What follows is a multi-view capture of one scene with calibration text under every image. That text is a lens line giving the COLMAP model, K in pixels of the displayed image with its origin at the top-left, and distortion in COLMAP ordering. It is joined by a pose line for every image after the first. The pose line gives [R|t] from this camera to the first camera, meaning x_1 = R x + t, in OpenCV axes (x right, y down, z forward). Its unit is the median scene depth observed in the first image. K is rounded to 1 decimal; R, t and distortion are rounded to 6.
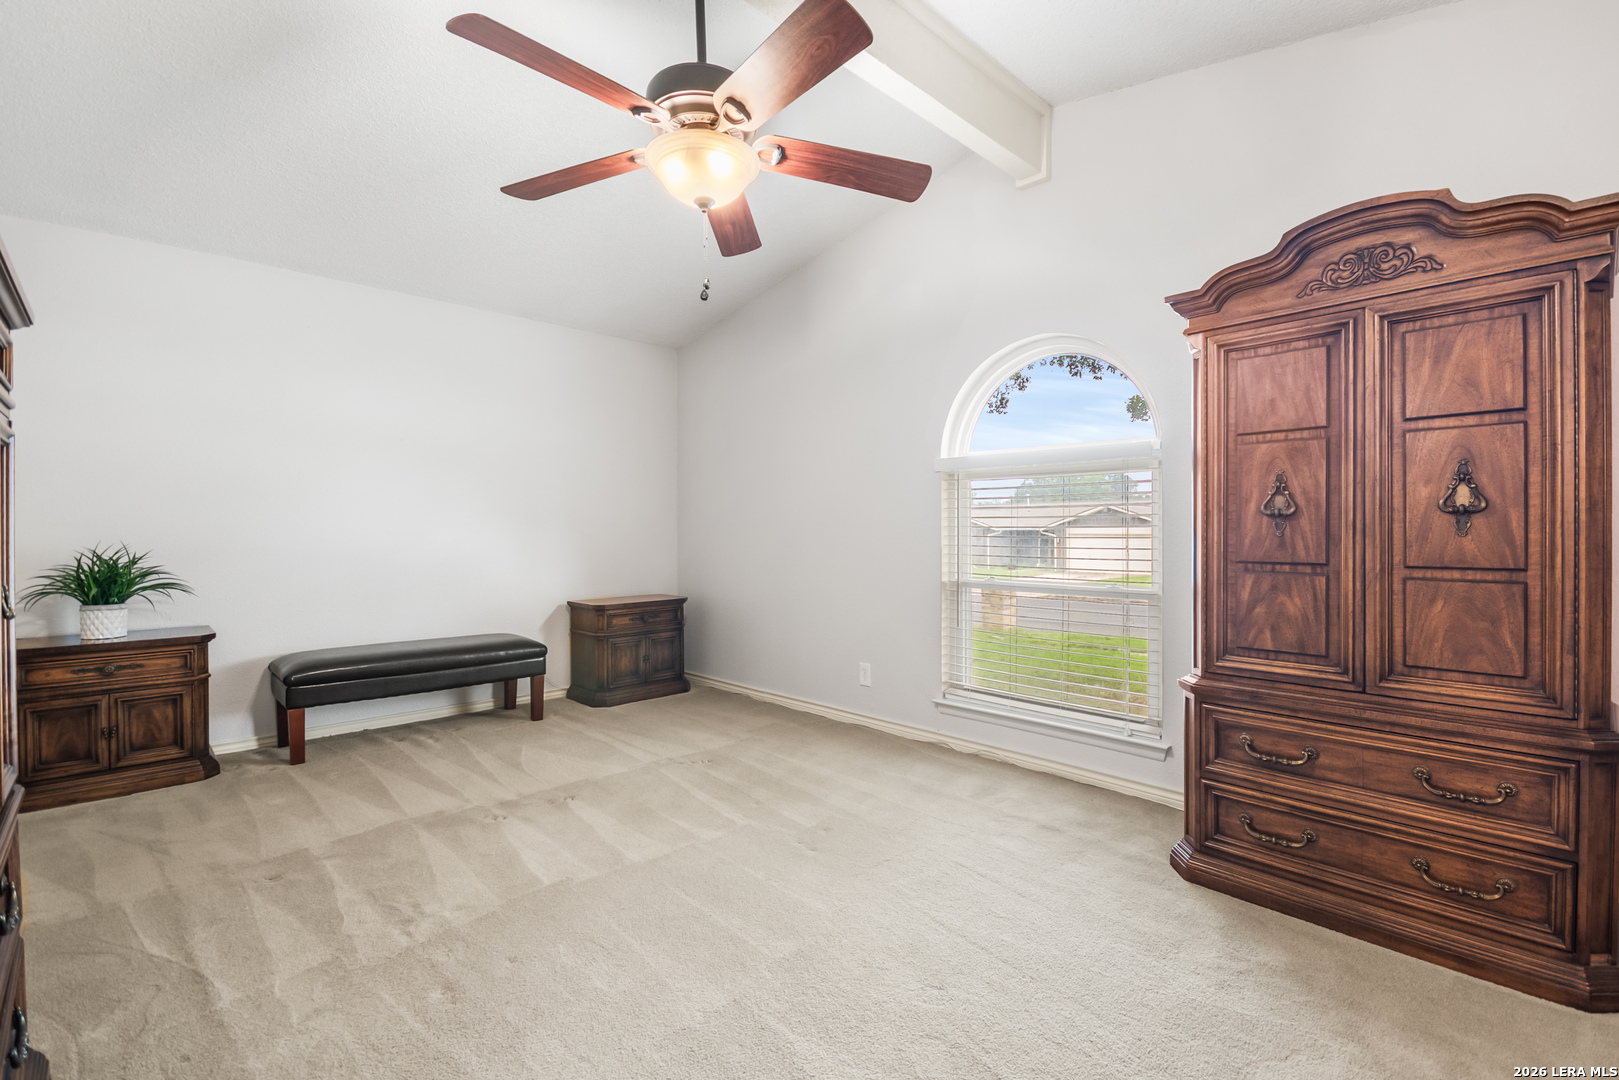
lens RADIAL K [[720.7, 0, 829.6], [0, 720.7, 536.8], [0, 0, 1]] dist [-0.000055, -0.000039]
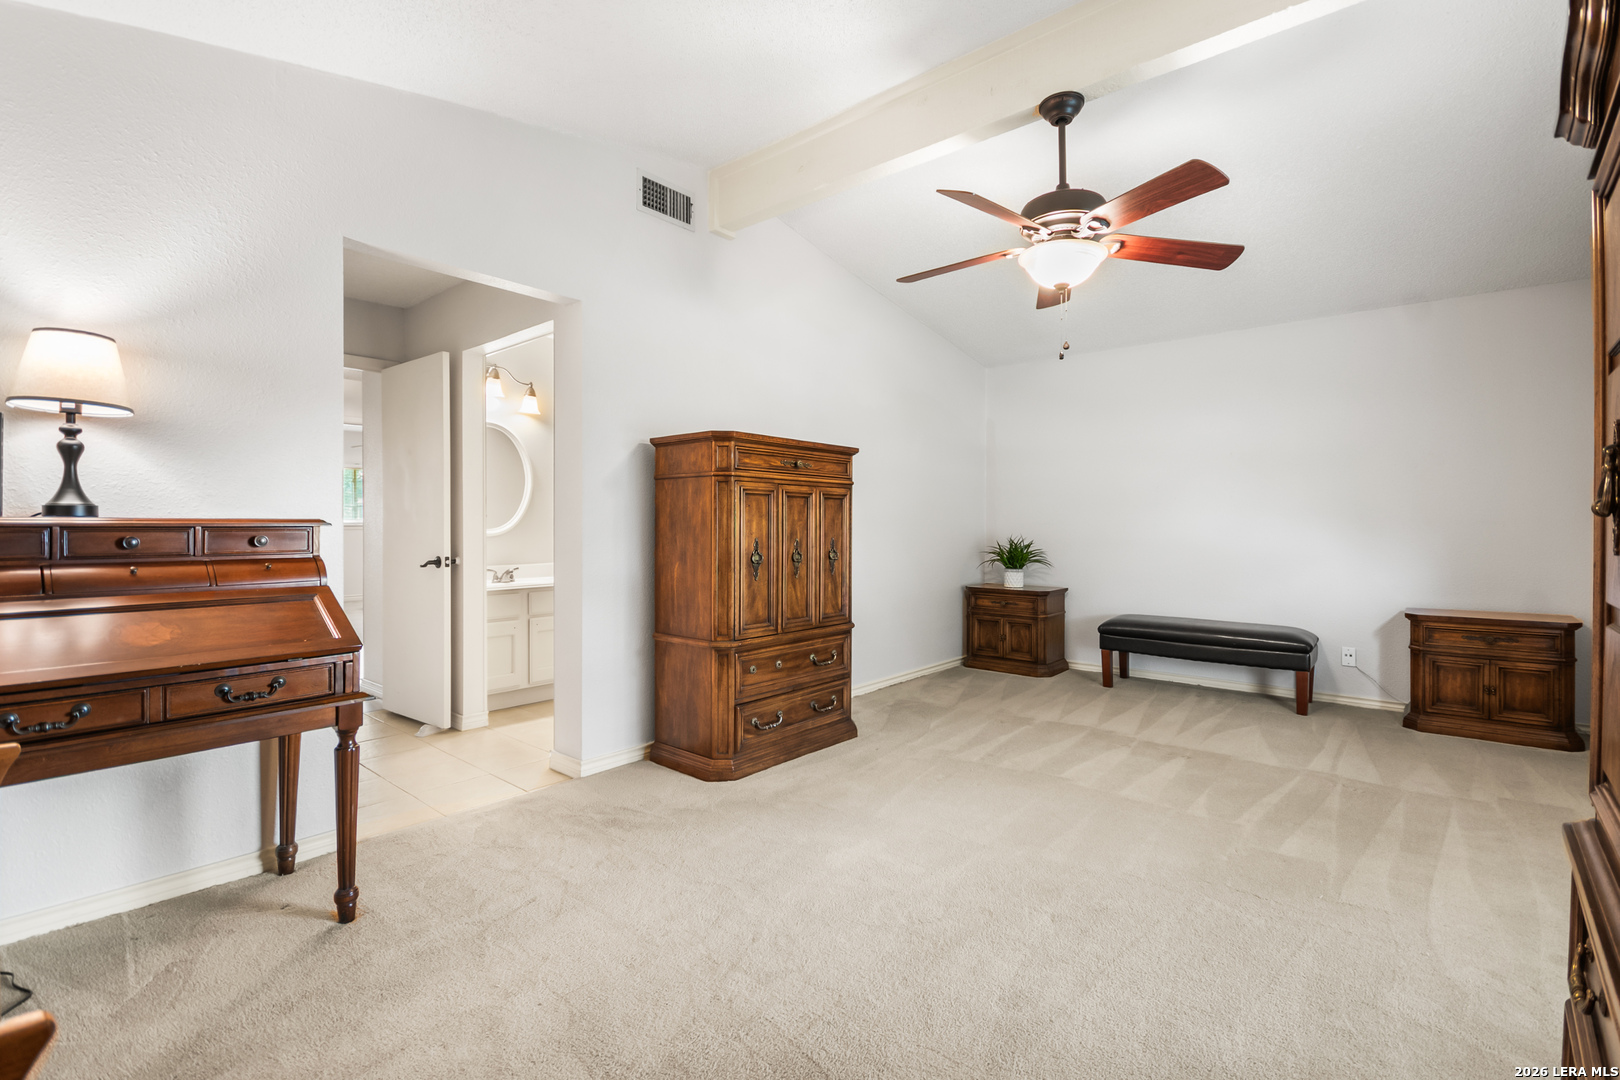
lens RADIAL K [[716.1, 0, 825.2], [0, 716.1, 544.0], [0, 0, 1]] dist [-0.000322, -0.000203]
pose [[0.094223, 0.023856, -0.995265, 0.729764], [-0.007146, 0.999703, 0.023286, -0.010760], [0.995525, 0.004918, 0.094366, 0.291043]]
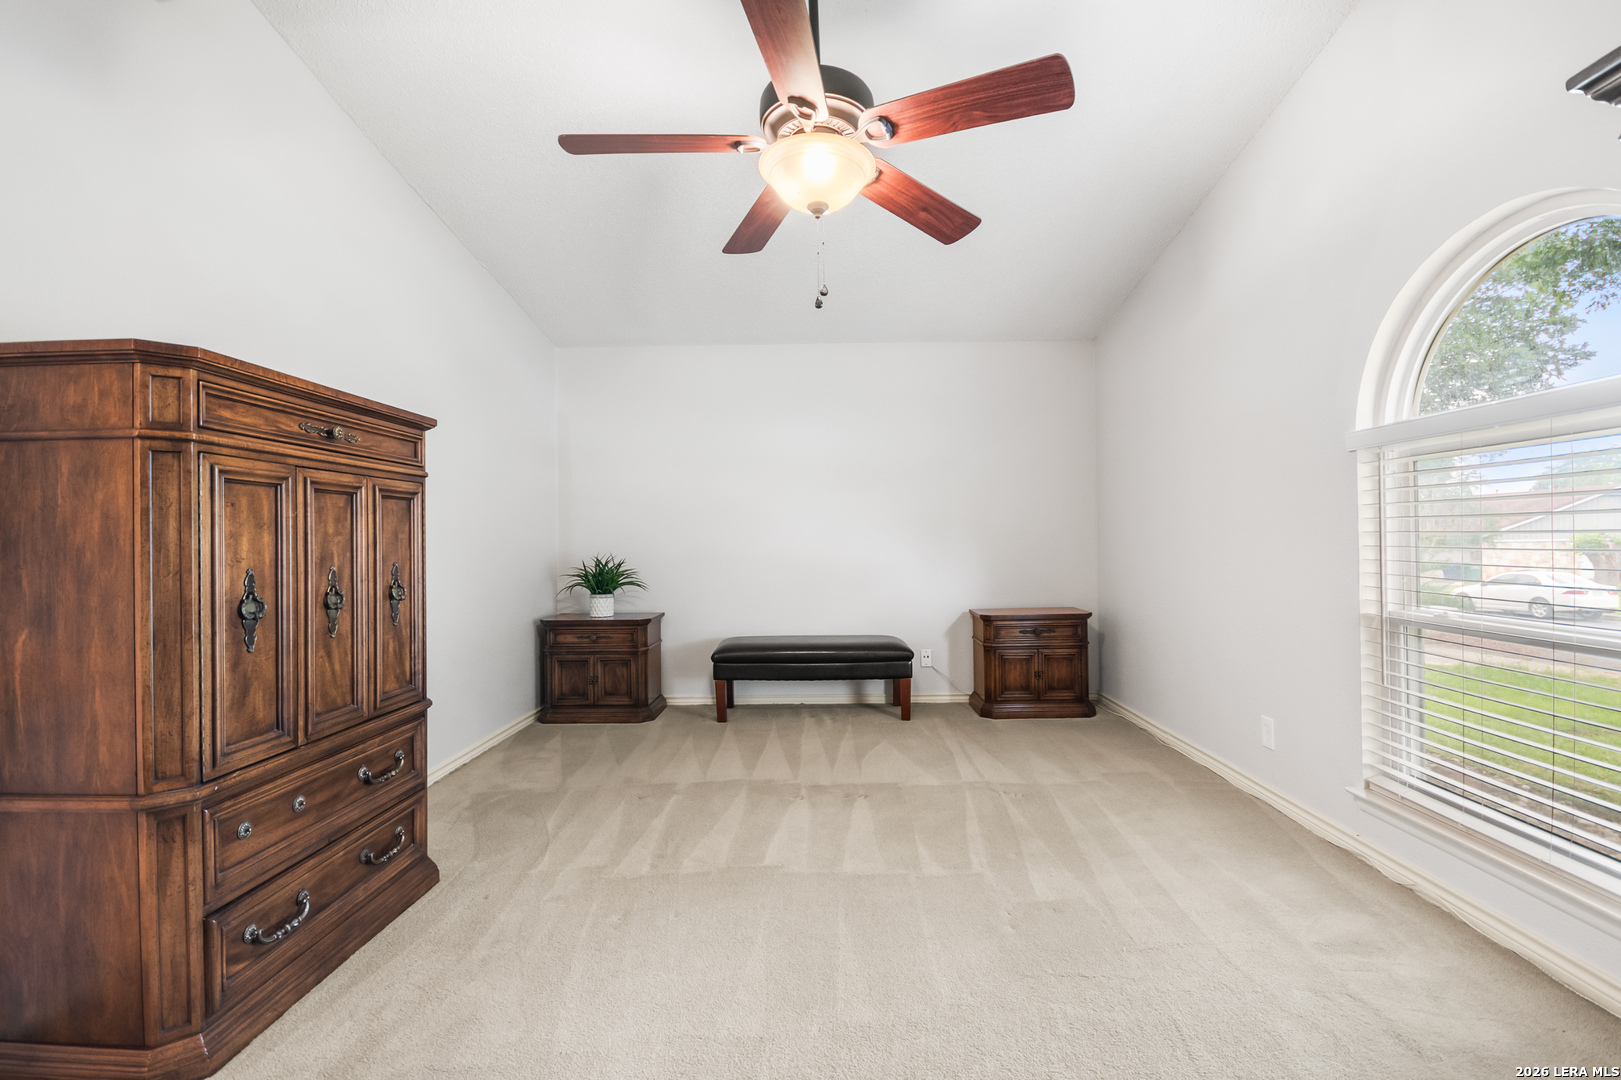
lens RADIAL K [[714.3, 0, 822.9], [0, 714.3, 542.1], [0, 0, 1]] dist [0.018768, -0.015491]
pose [[0.700907, -0.009258, -0.713192, 0.344164], [0.009717, 0.999947, -0.003431, -0.007964], [0.713186, -0.004525, 0.700960, 0.216631]]
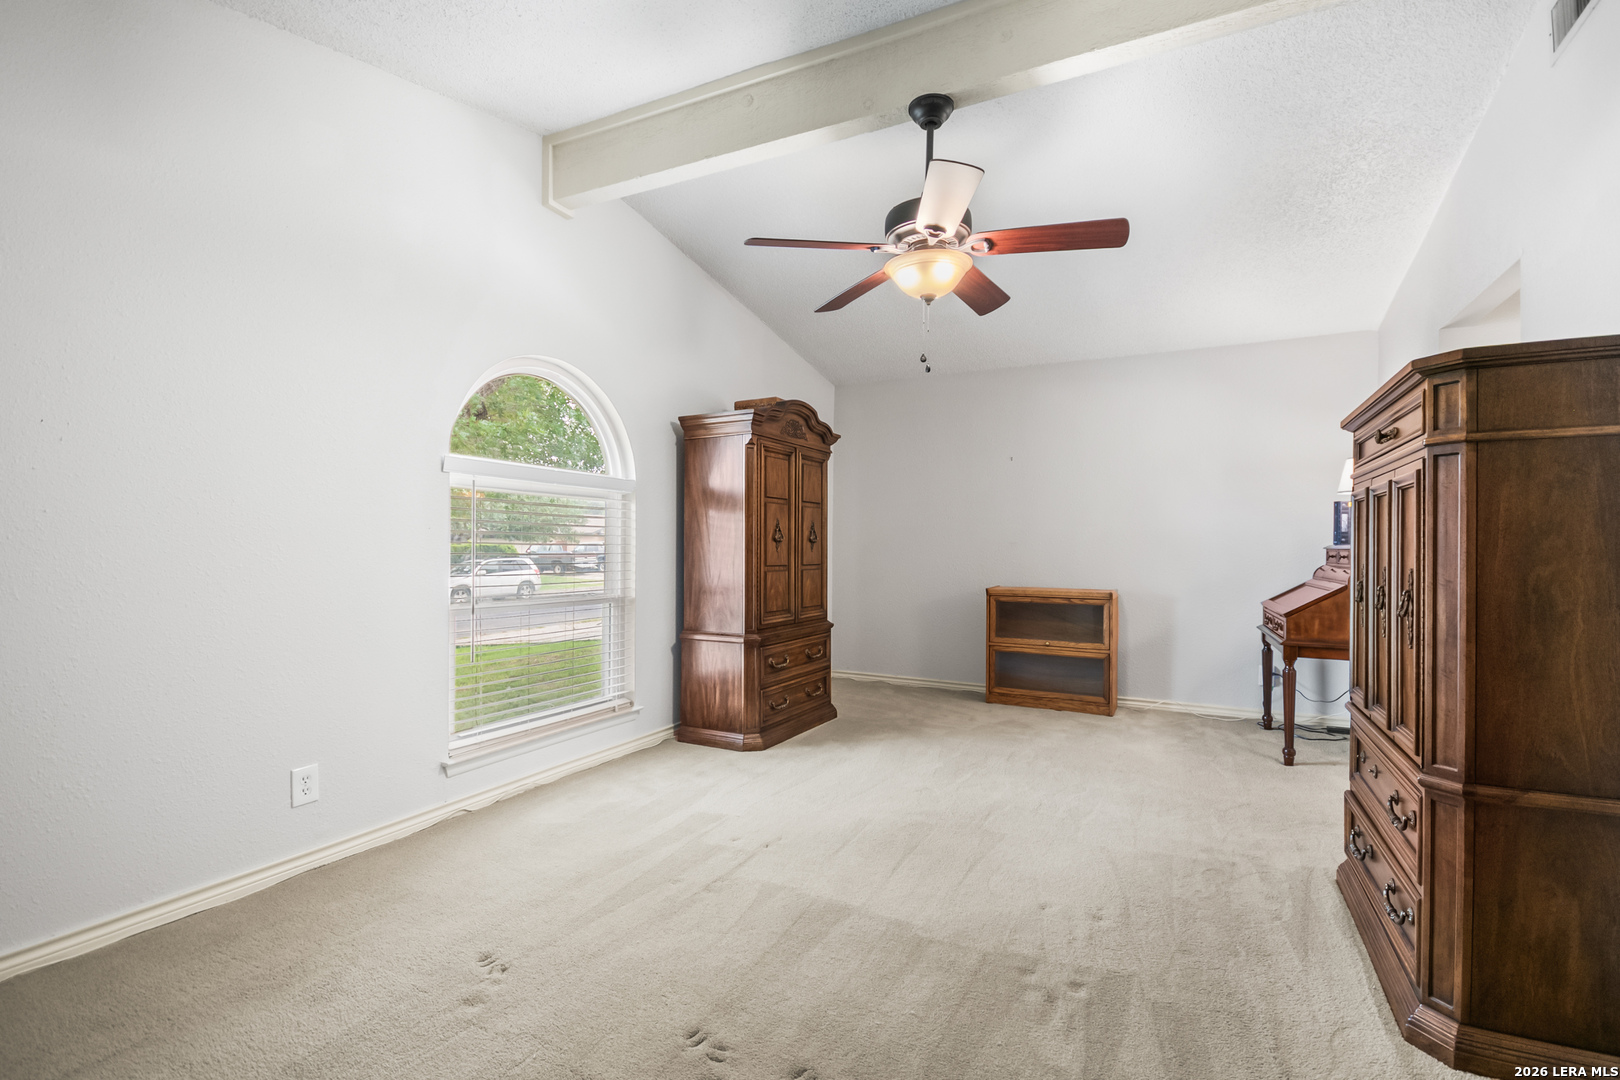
lens RADIAL K [[713.9, 0, 822.4], [0, 713.9, 542.1], [0, 0, 1]] dist [0.018768, -0.015491]
pose [[-0.320243, 0.002165, 0.947333, -0.878596], [-0.004815, 0.999981, -0.003912, -0.015060], [-0.947323, -0.005814, -0.320226, 1.057467]]
